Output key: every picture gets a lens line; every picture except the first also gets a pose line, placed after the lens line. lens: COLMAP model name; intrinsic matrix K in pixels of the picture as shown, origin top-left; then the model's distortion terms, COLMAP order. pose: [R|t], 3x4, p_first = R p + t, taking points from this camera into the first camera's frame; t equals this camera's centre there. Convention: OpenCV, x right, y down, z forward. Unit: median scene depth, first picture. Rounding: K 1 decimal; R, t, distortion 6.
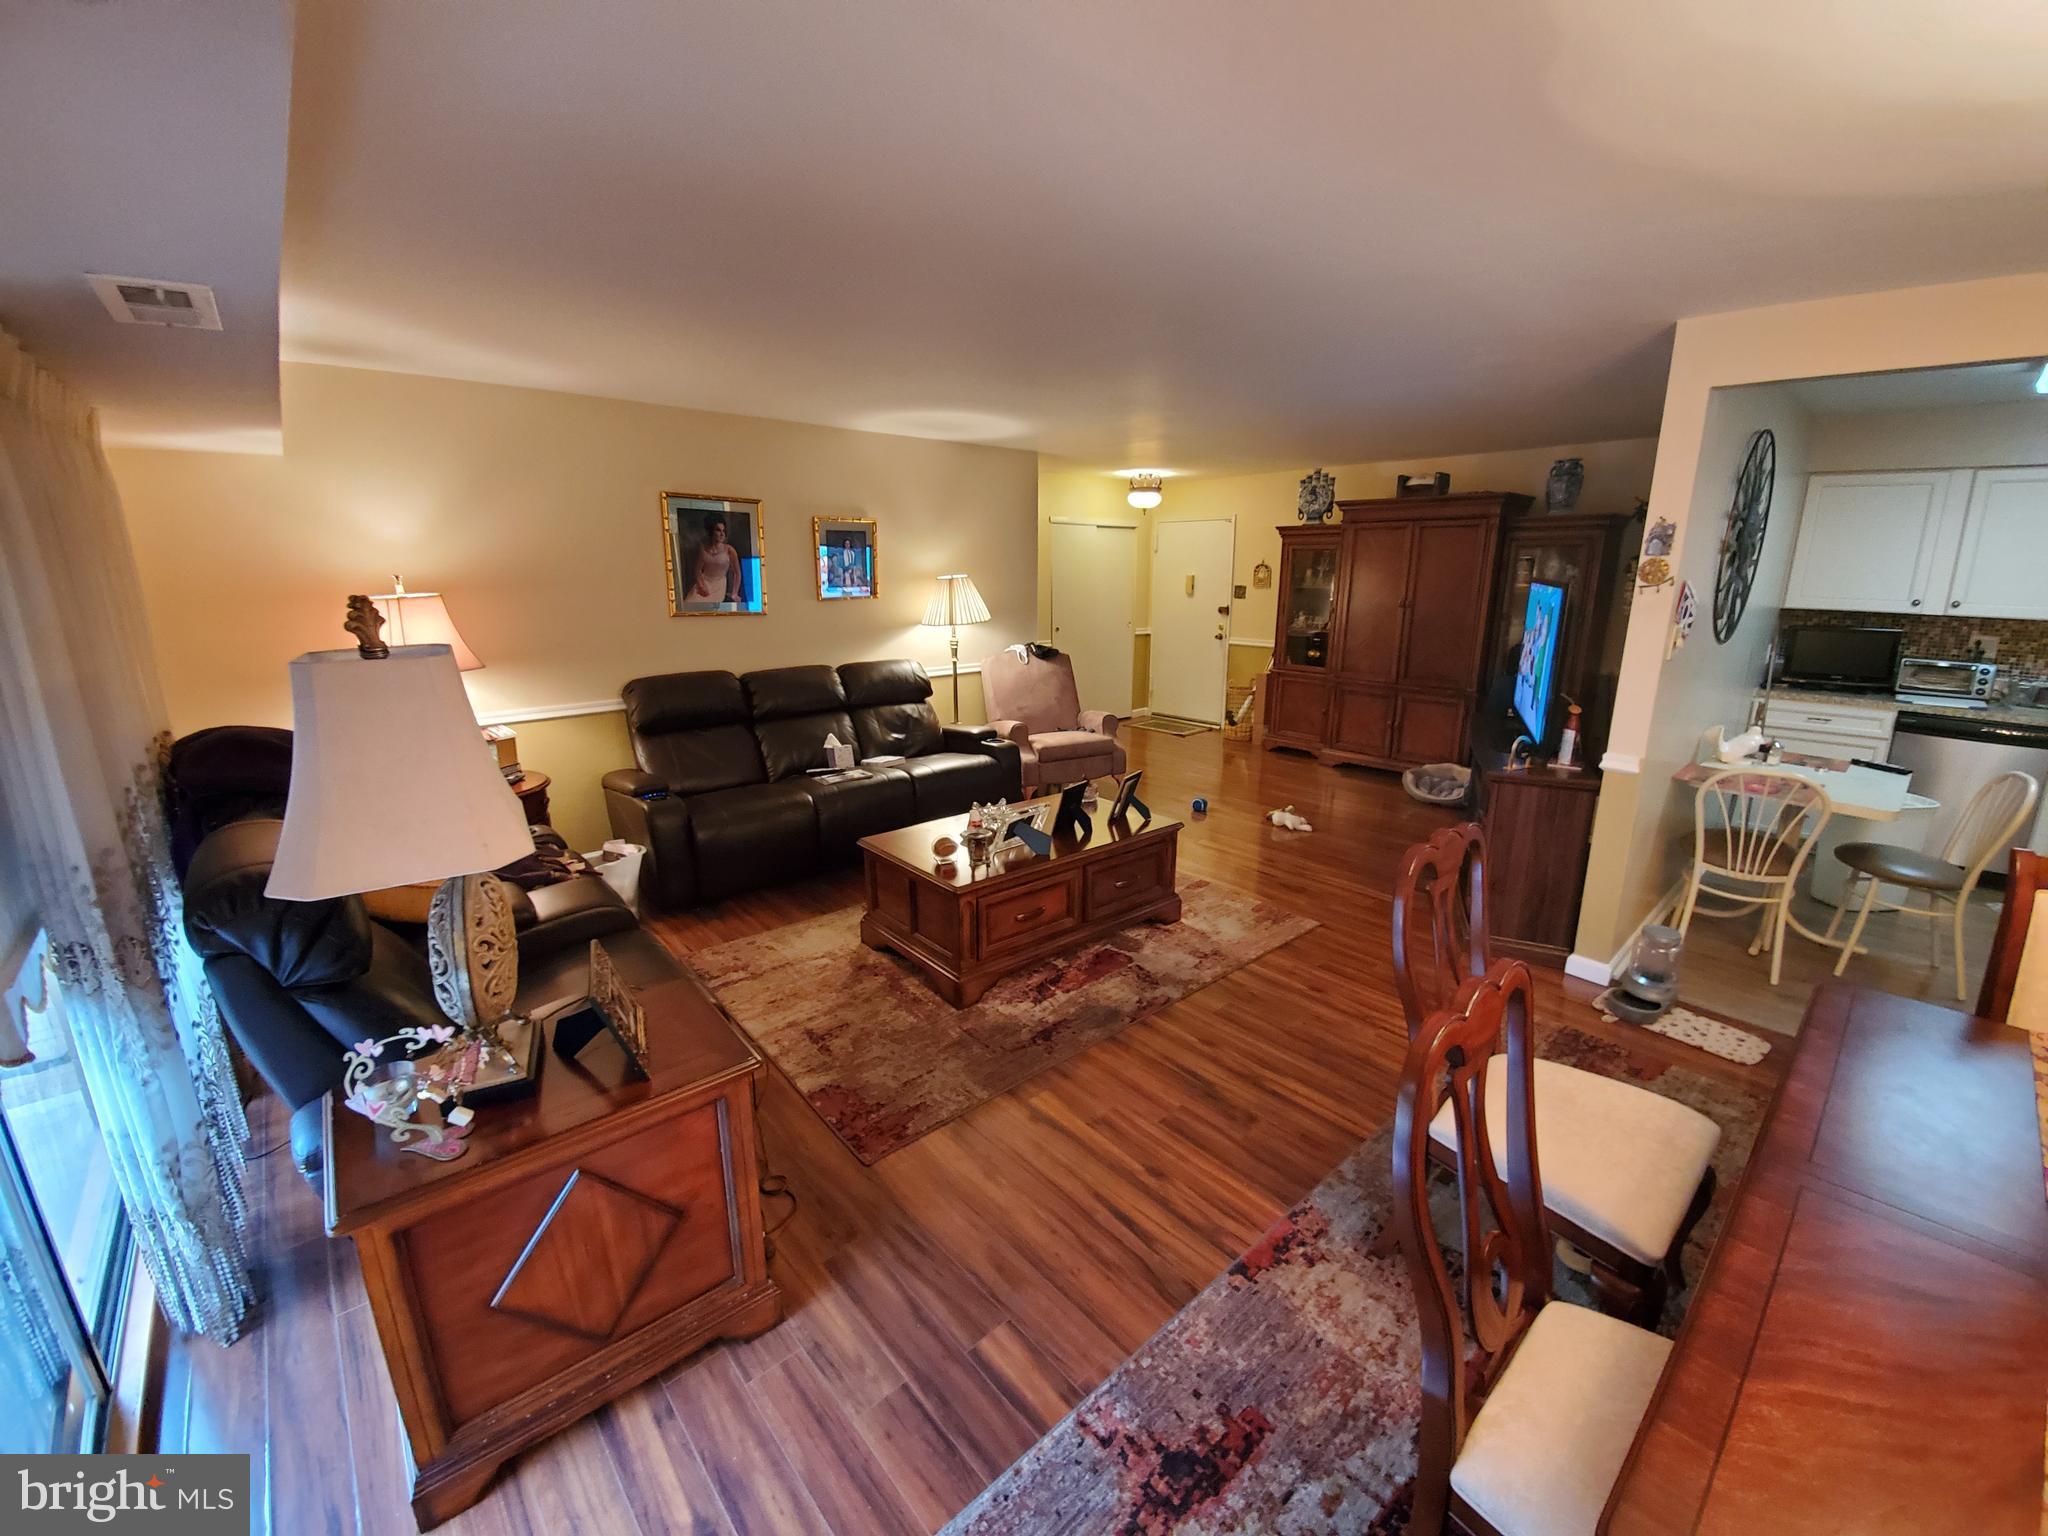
lens RADIAL K [[814.3, 0, 1034.0], [0, 814.3, 768.0], [0, 0, 1]] dist [0.016306, -0.016472]
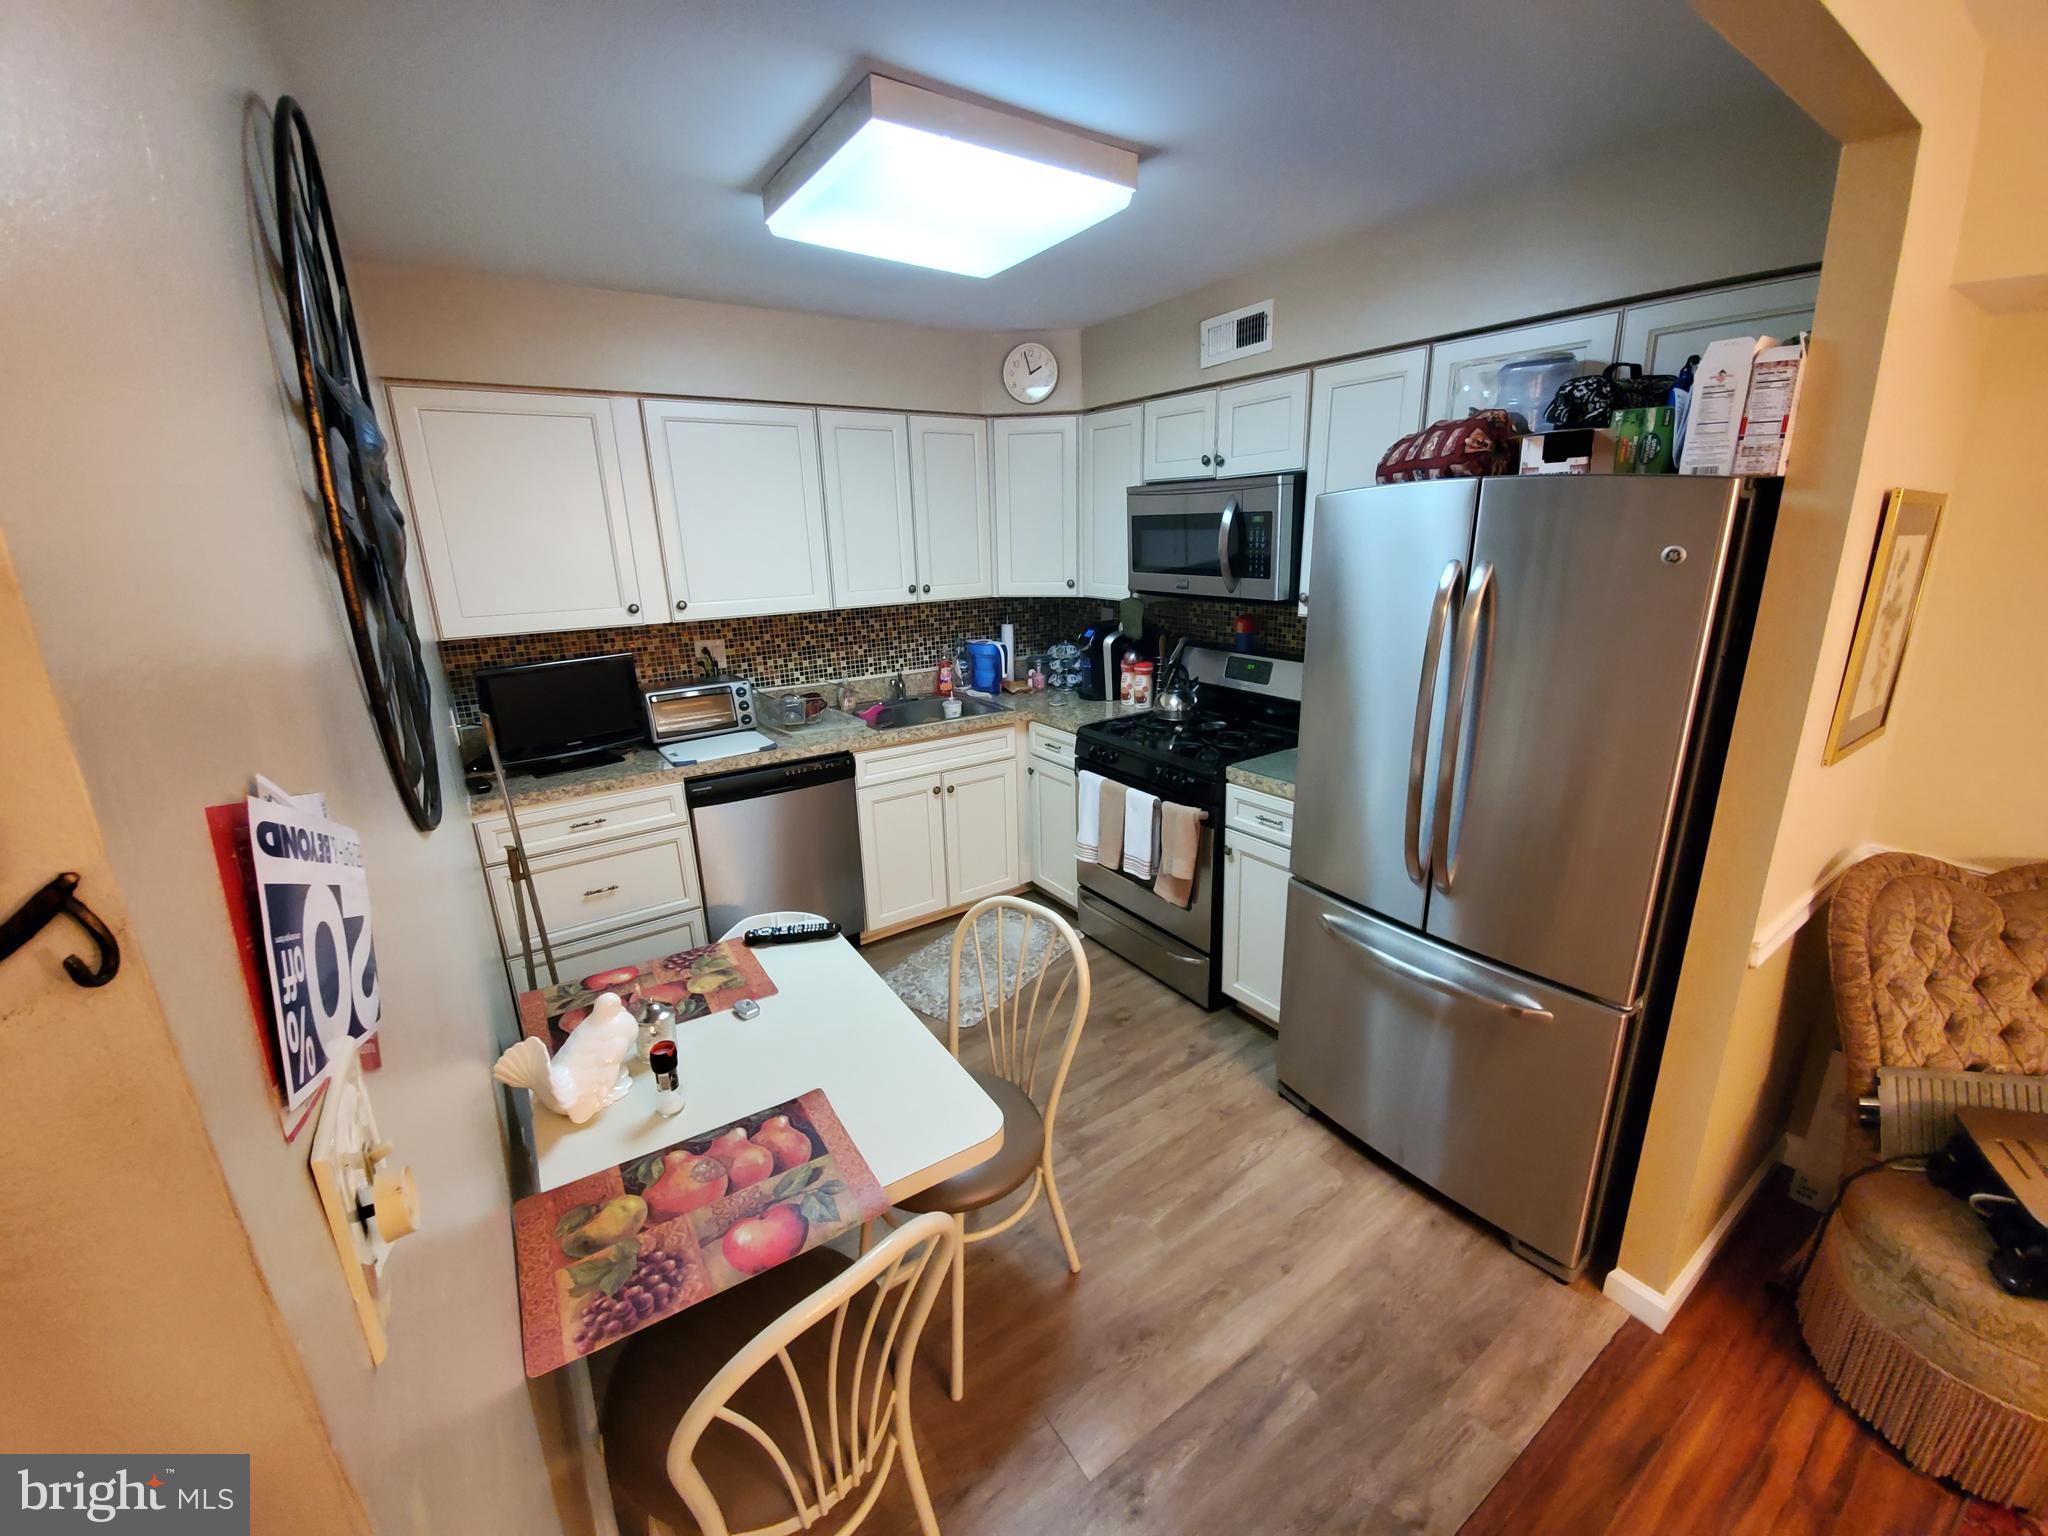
lens RADIAL K [[814.3, 0, 1034.0], [0, 814.3, 768.0], [0, 0, 1]] dist [0.016306, -0.016472]
pose [[0.135808, -0.292196, 0.946667, 0.661262], [0.268321, 0.930656, 0.248762, -0.224616], [-0.953708, 0.220227, 0.204793, 0.815983]]
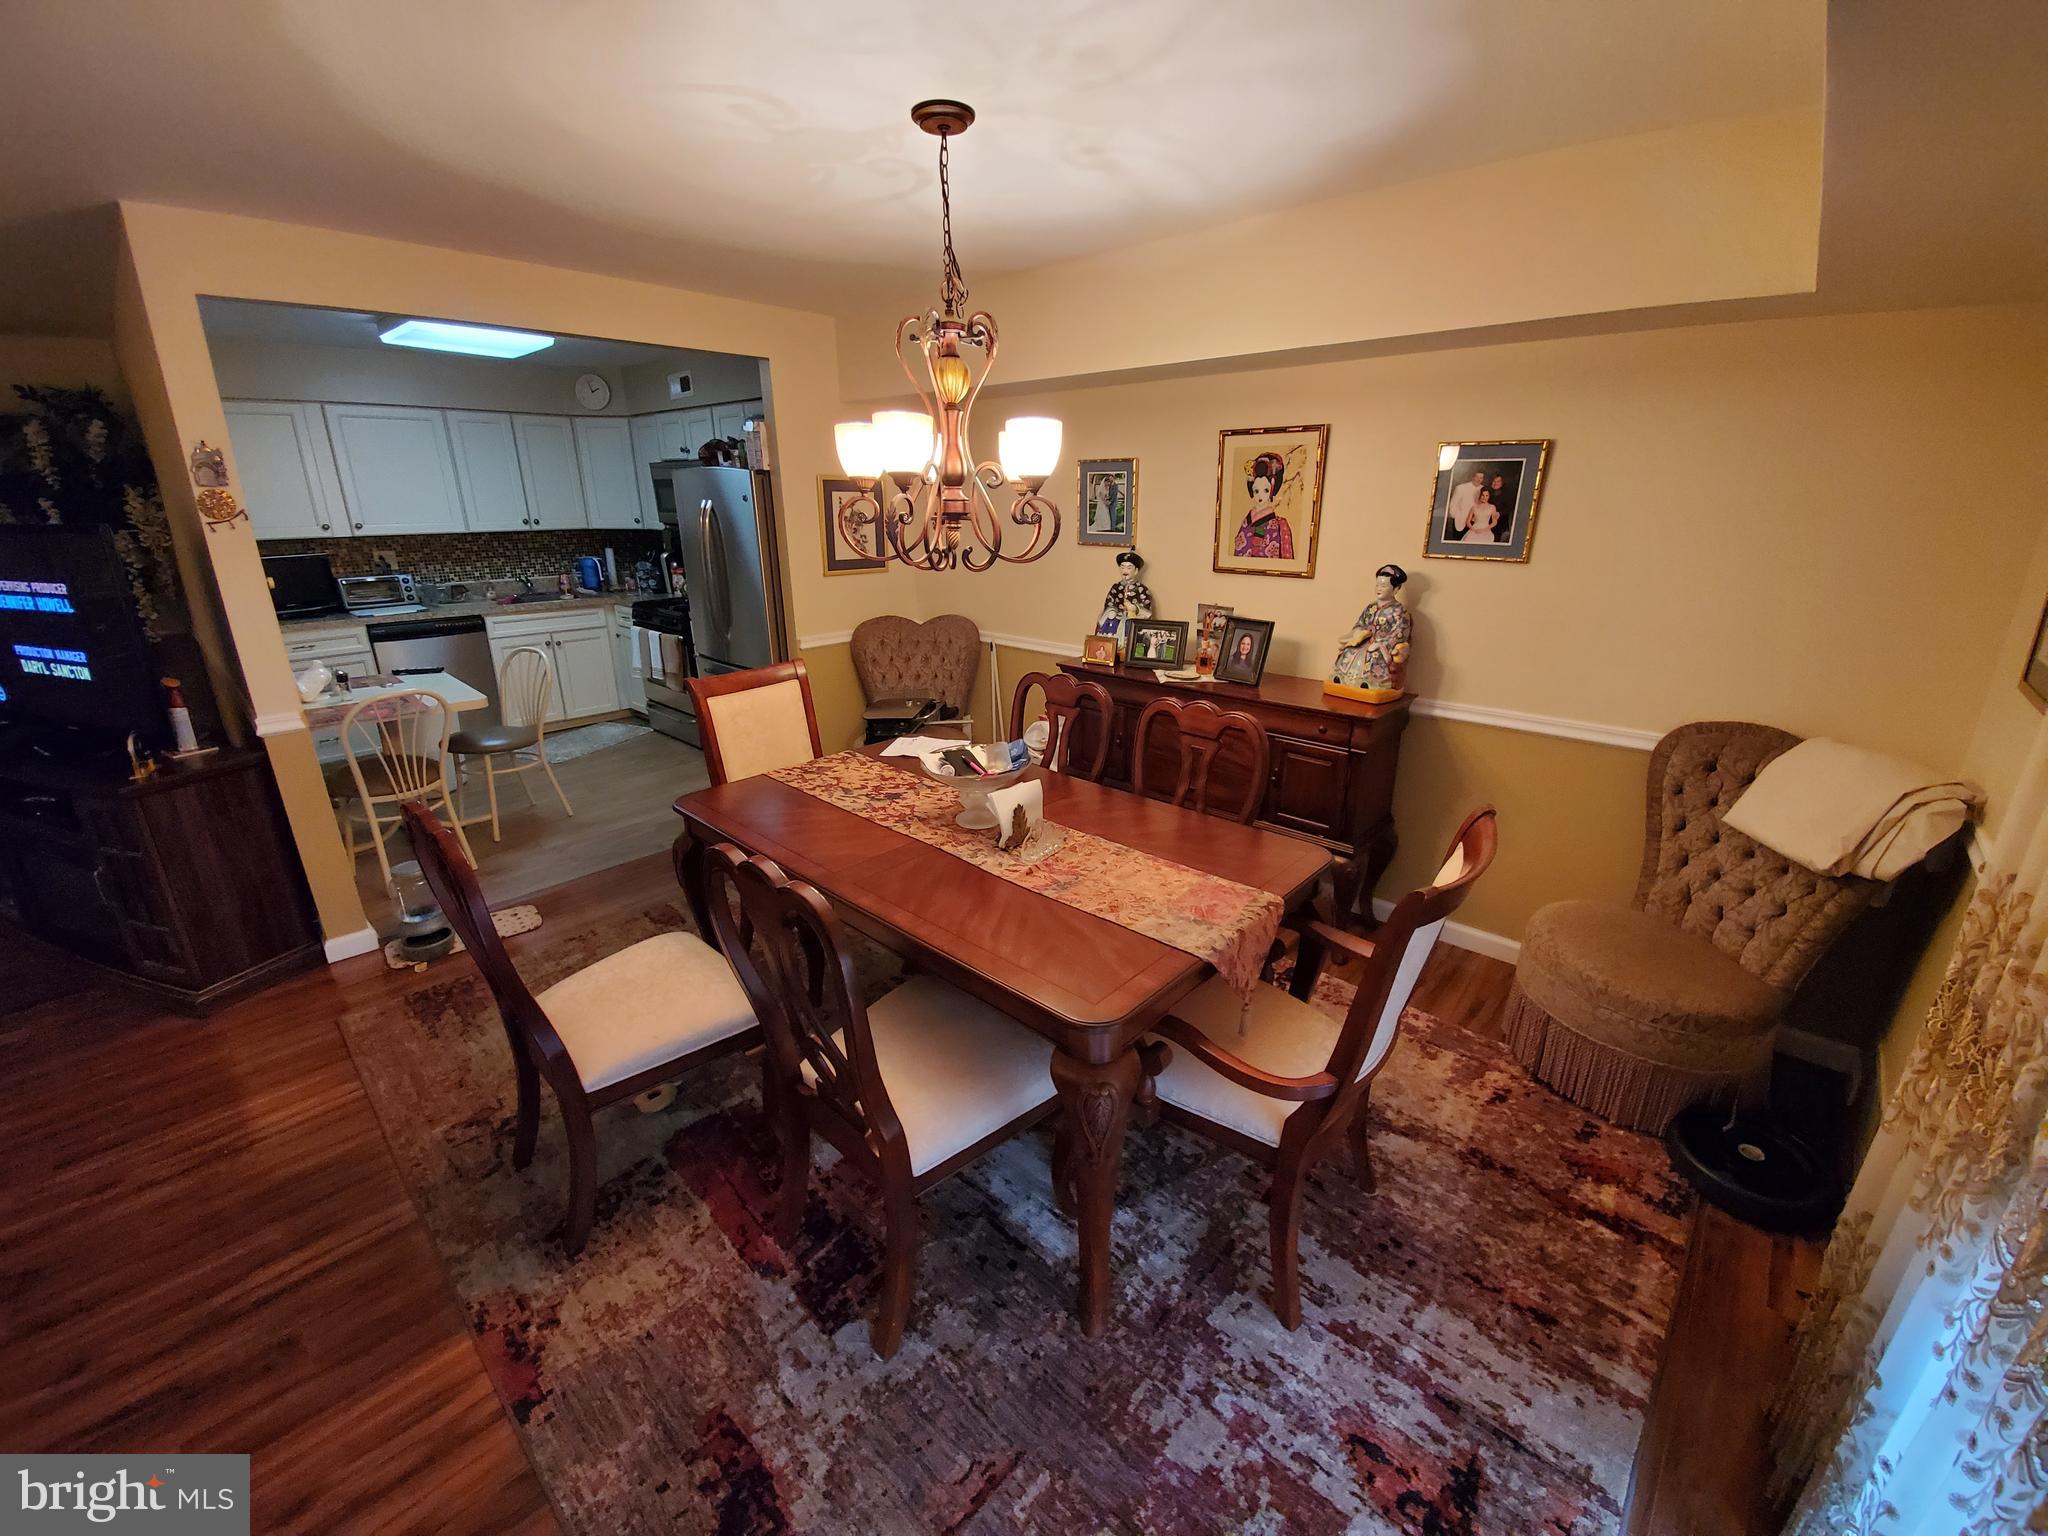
lens RADIAL K [[814.3, 0, 1034.0], [0, 814.3, 768.0], [0, 0, 1]] dist [0.016306, -0.016472]
pose [[-0.096162, -0.323617, 0.941289, -0.213647], [0.246182, 0.908559, 0.337514, -0.060839], [-0.964442, 0.264184, -0.007700, 0.230609]]
